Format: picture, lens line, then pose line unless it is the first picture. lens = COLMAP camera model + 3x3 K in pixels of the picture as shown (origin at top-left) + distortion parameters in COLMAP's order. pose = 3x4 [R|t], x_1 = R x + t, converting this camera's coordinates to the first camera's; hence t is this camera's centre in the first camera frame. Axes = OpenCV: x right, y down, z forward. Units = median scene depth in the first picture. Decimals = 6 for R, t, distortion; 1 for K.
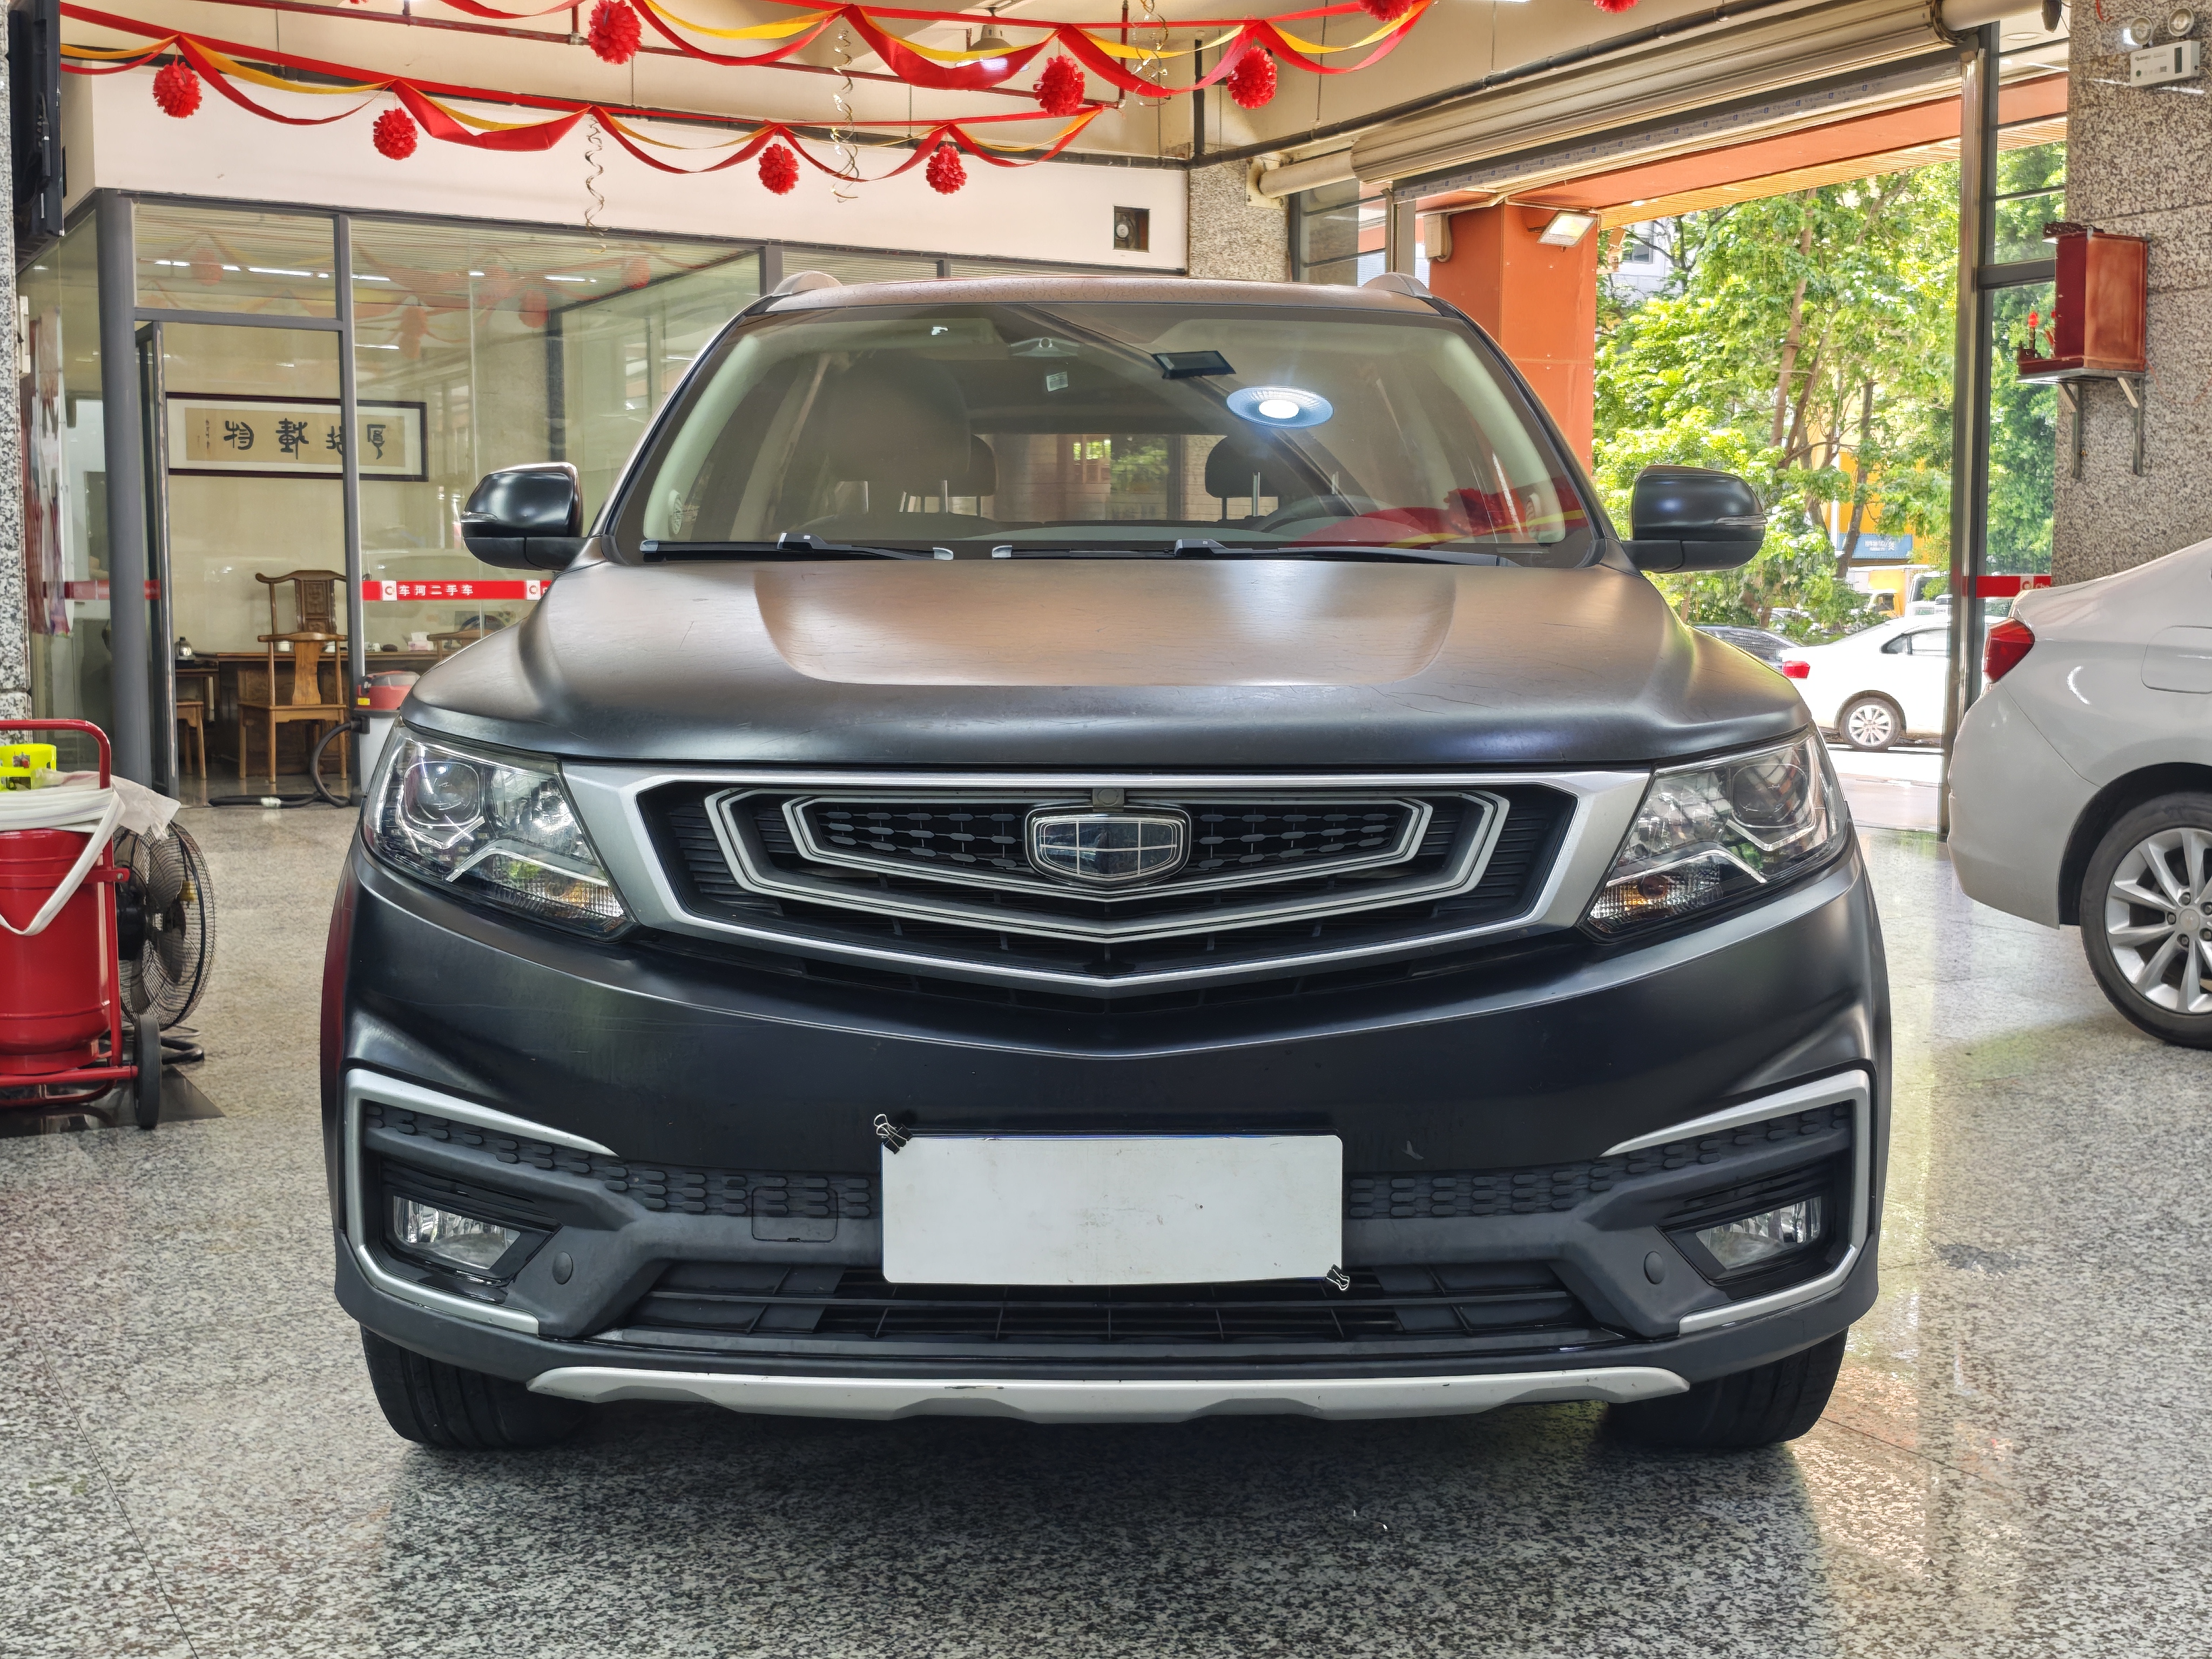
lens RADIAL K [[2397.9, 0, 1106.0], [0, 2397.9, 829.5], [0, 0, 1]] dist [0.099274, -0.240022]
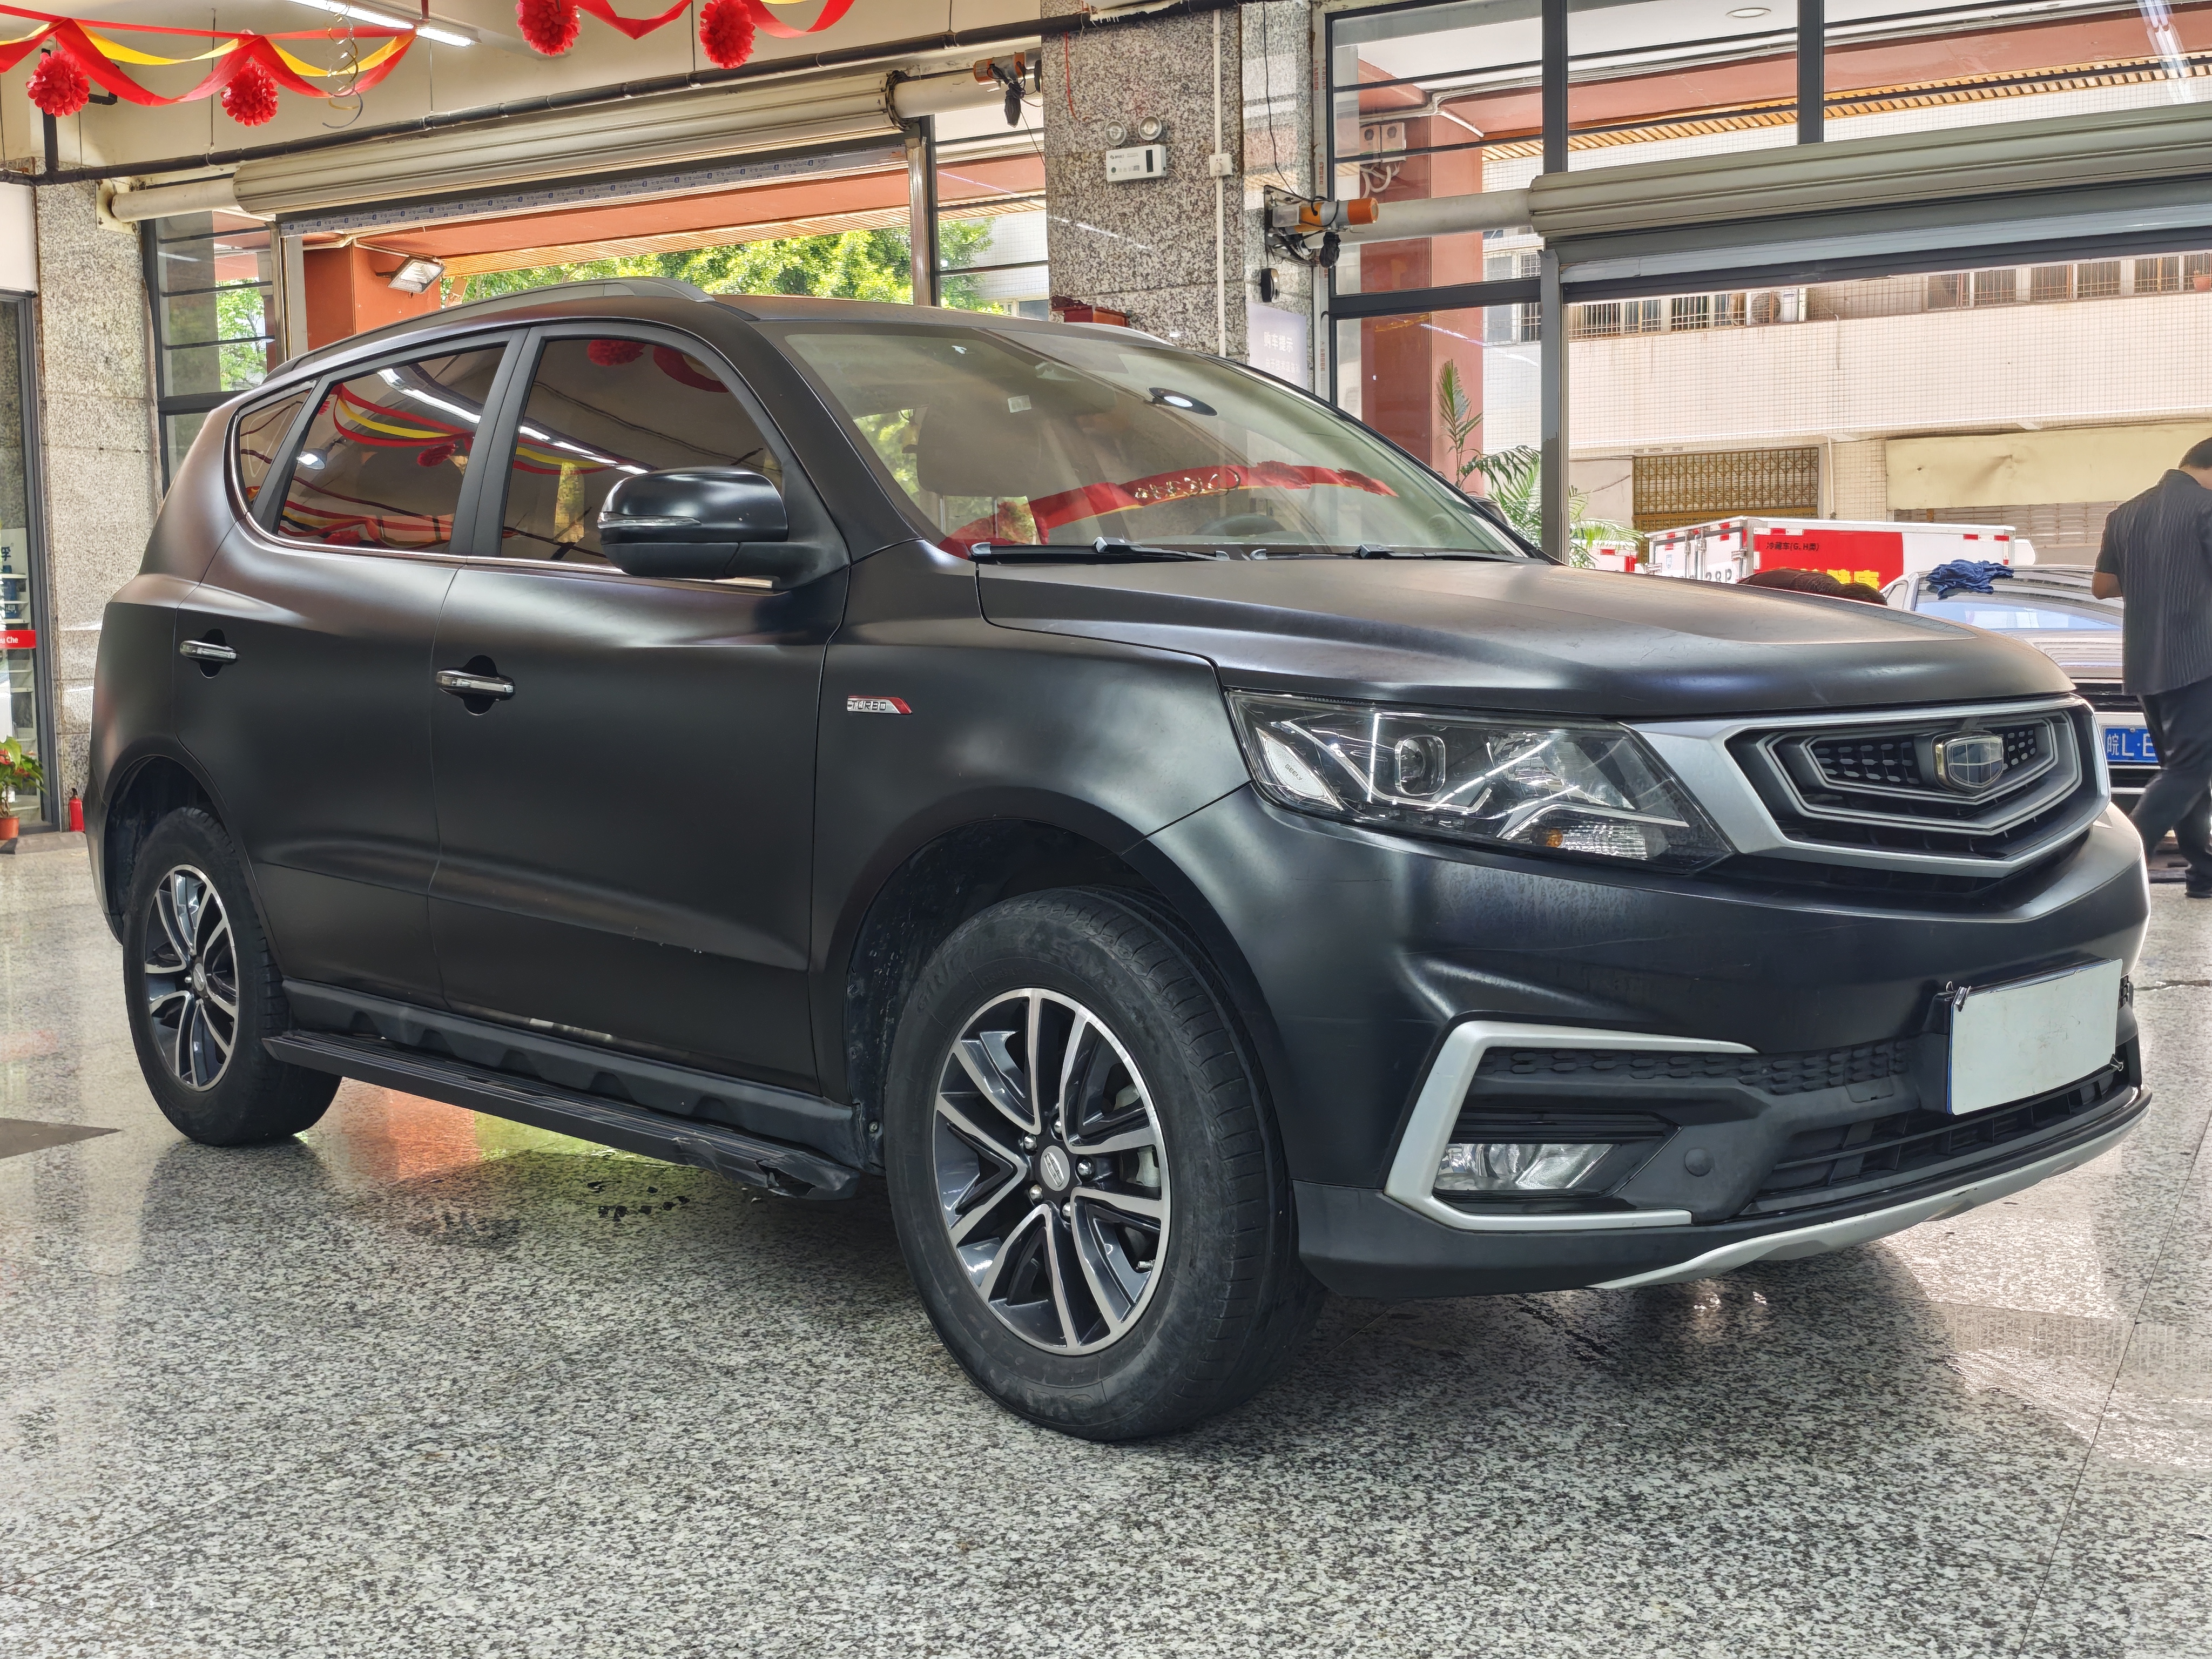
lens RADIAL K [[2309.2, 0, 1106.0], [0, 2309.2, 829.5], [0, 0, 1]] dist [0.099958, -0.238390]
pose [[0.853472, -0.063540, 0.517250, -0.173121], [0.072470, 0.997366, 0.002941, -0.001194], [-0.516075, 0.034975, 0.855829, 0.061152]]
